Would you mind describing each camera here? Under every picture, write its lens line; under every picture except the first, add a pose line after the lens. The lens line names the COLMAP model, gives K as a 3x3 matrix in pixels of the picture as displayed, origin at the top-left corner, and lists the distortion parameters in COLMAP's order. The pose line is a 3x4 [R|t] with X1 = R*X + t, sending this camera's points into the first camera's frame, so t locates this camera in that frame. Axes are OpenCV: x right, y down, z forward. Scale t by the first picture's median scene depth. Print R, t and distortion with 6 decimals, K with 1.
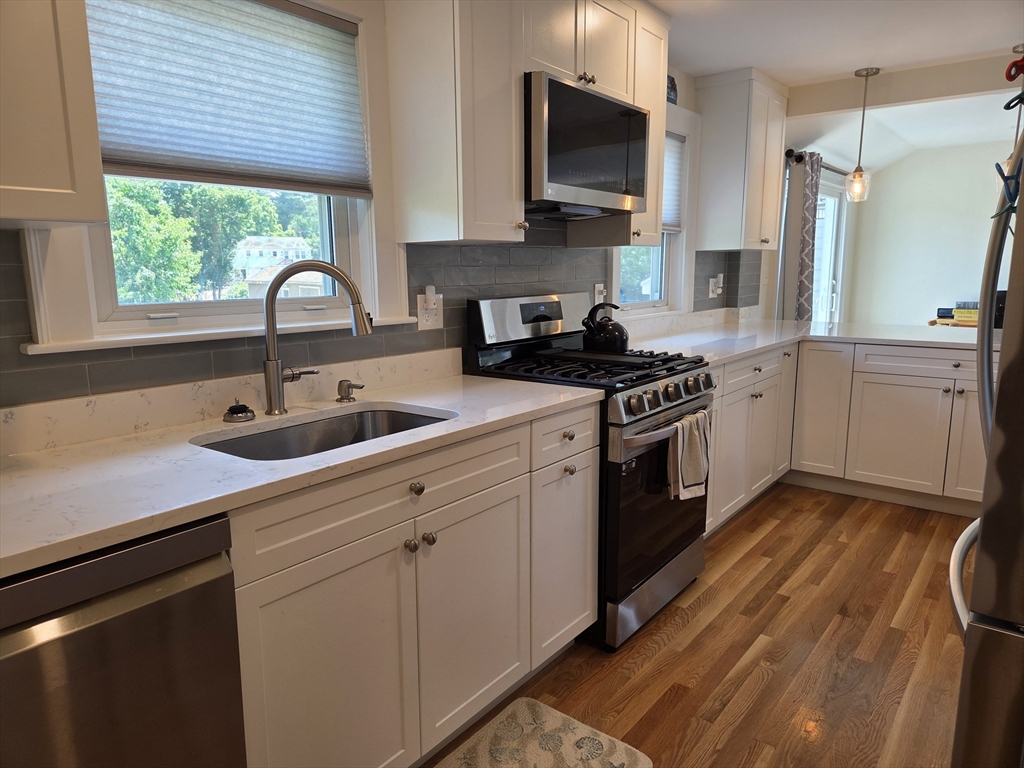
lens RADIAL K [[683.6, 0, 511.5], [0, 683.6, 377.5], [0, 0, 1]] dist [0.059182, -0.027552]
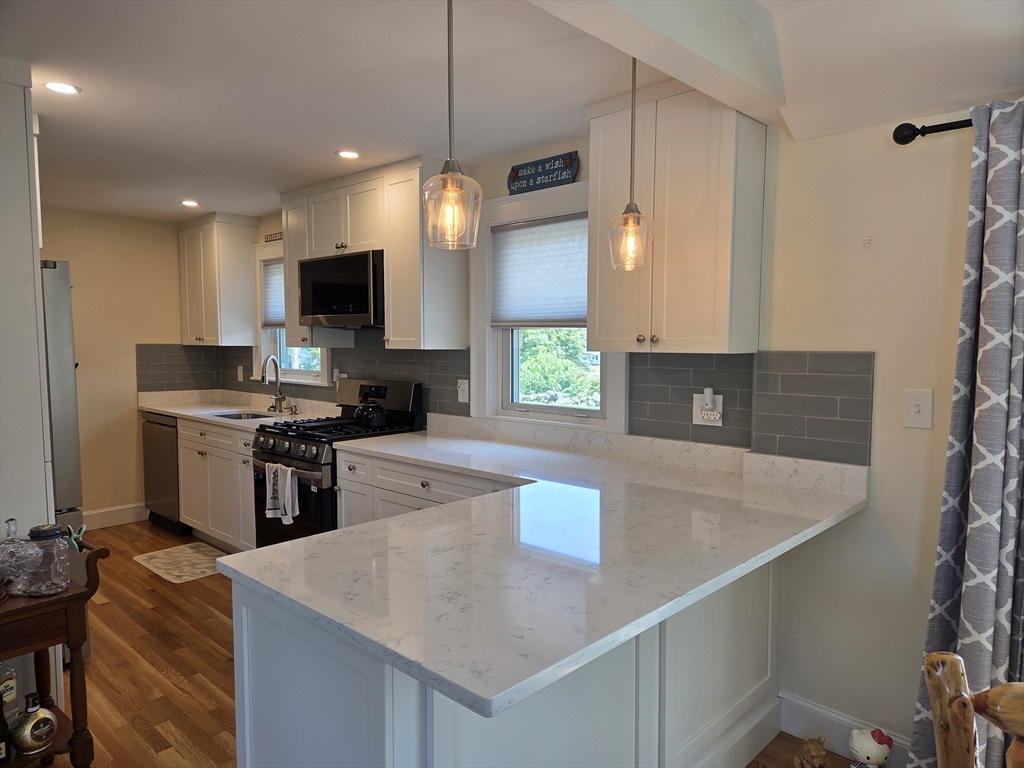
lens RADIAL K [[683.6, 0, 509.2], [0, 683.6, 392.3], [0, 0, 1]] dist [0.059182, -0.027552]
pose [[-0.091363, 0.074497, -0.993027, 1.828702], [-0.174736, 0.980527, 0.089636, -0.343537], [0.980367, 0.181707, -0.076566, 1.706206]]
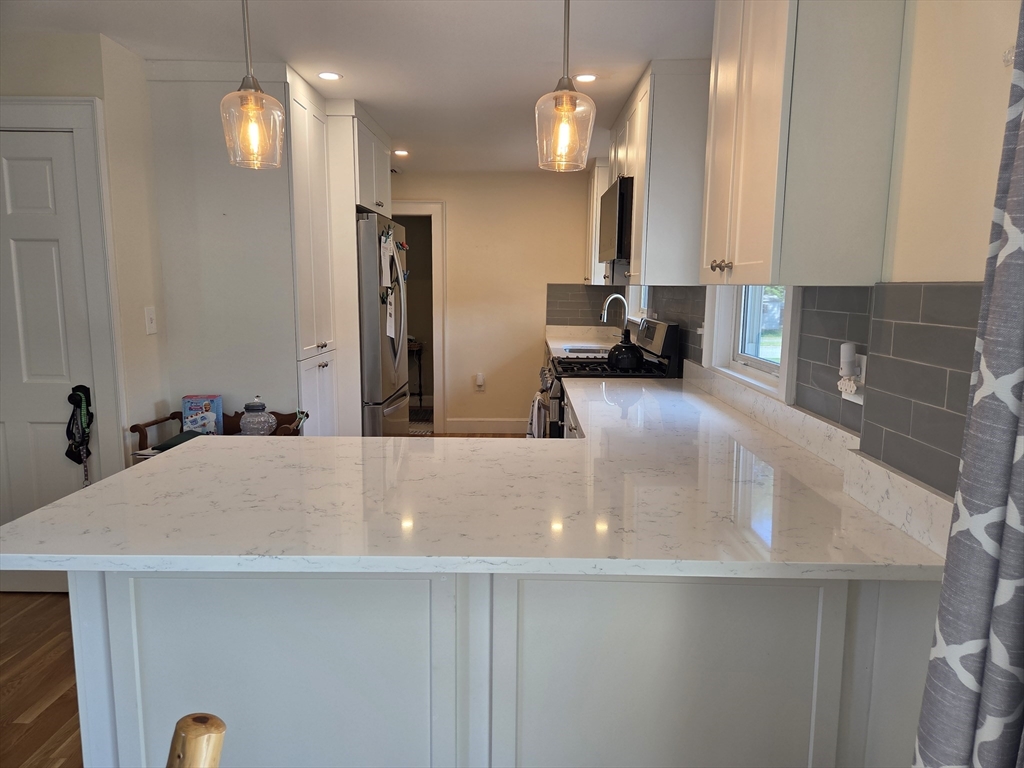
lens RADIAL K [[683.6, 0, 504.6], [0, 683.6, 380.4], [0, 0, 1]] dist [0.059182, -0.027552]
pose [[-0.797949, 0.073933, -0.598173, 1.369872], [-0.117179, 0.954483, 0.274285, -0.429503], [0.591224, 0.288959, -0.752965, 2.311545]]
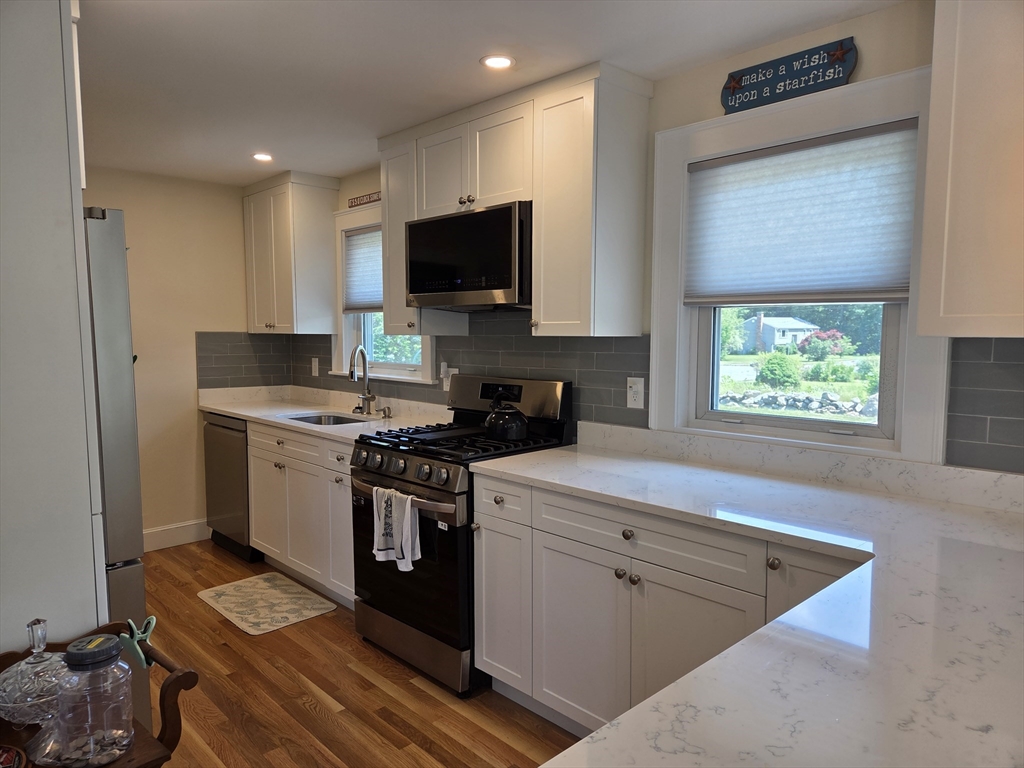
lens RADIAL K [[683.6, 0, 507.1], [0, 683.6, 393.6], [0, 0, 1]] dist [0.059182, -0.027552]
pose [[-0.141105, 0.089420, -0.985948, 1.434574], [-0.172648, 0.978429, 0.113447, -0.277033], [0.974824, 0.186230, -0.122623, 1.397482]]
